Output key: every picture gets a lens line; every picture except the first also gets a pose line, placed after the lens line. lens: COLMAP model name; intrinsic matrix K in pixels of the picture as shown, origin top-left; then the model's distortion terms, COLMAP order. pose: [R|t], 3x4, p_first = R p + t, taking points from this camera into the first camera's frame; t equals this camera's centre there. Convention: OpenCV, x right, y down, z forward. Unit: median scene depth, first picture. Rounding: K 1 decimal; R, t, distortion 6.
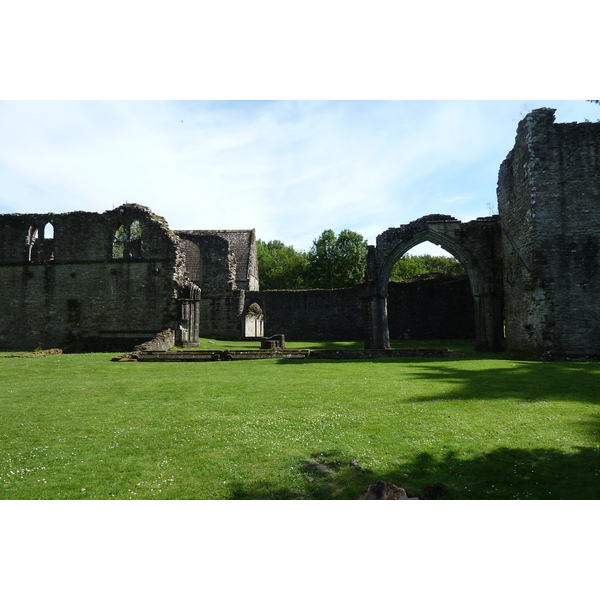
lens RADIAL K [[425.1, 0, 299.0], [0, 425.1, 298.3], [0, 0, 1]] dist [-0.028792, -0.008213]
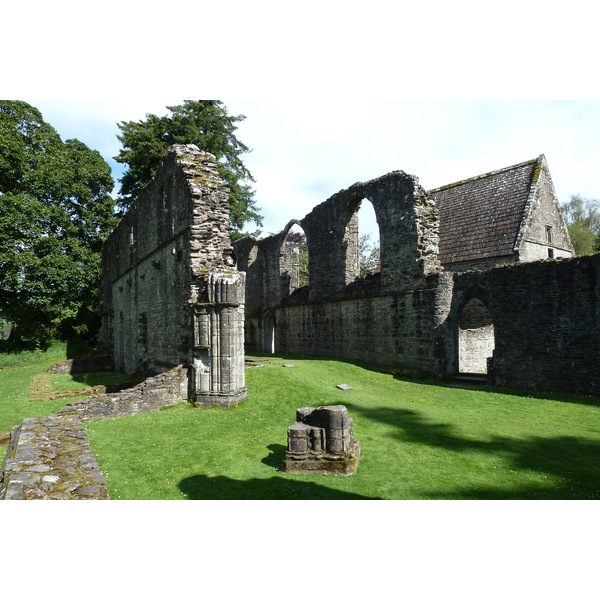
lens RADIAL K [[425.1, 0, 302.4], [0, 425.1, 297.6], [0, 0, 1]] dist [-0.028792, -0.008213]
pose [[0.631806, -0.063936, -0.772485, 0.166083], [0.063921, 0.997496, -0.030279, 0.016034], [0.772486, -0.030248, 0.634311, 0.757977]]
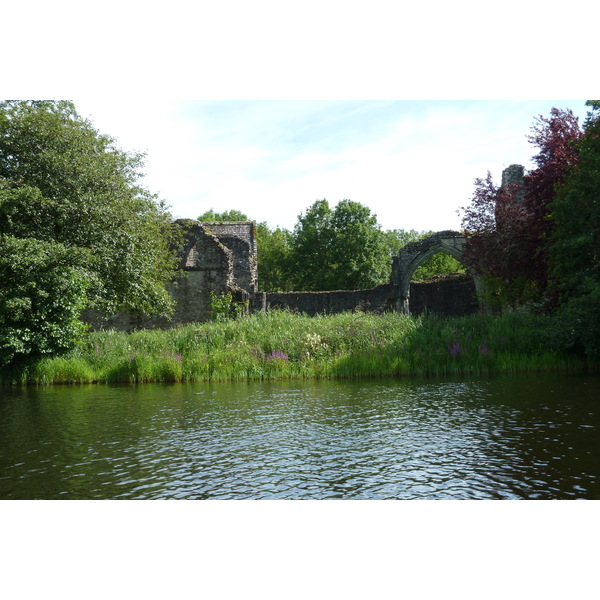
lens RADIAL K [[884.0, 0, 300.6], [0, 884.0, 299.8], [0, 0, 1]] dist [0.009580, 0.000000]
pose [[0.995938, -0.014844, 0.088810, -0.302477], [0.014812, 0.999890, 0.001011, -0.004506], [-0.088815, 0.000309, 0.996048, -1.382810]]
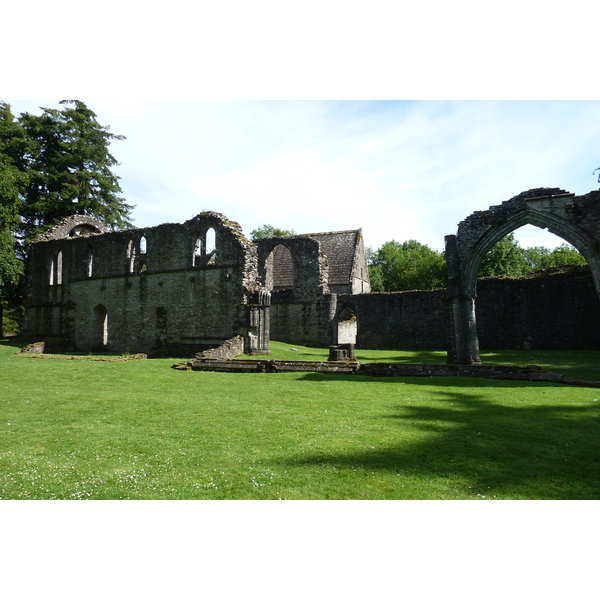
lens RADIAL K [[425.1, 0, 301.0], [0, 425.1, 298.0], [0, 0, 1]] dist [-0.028792, -0.008213]
pose [[0.937307, -0.023215, -0.347731, 0.162667], [0.019837, 0.999715, -0.013272, 0.001070], [0.347940, 0.005542, 0.937500, 0.126653]]
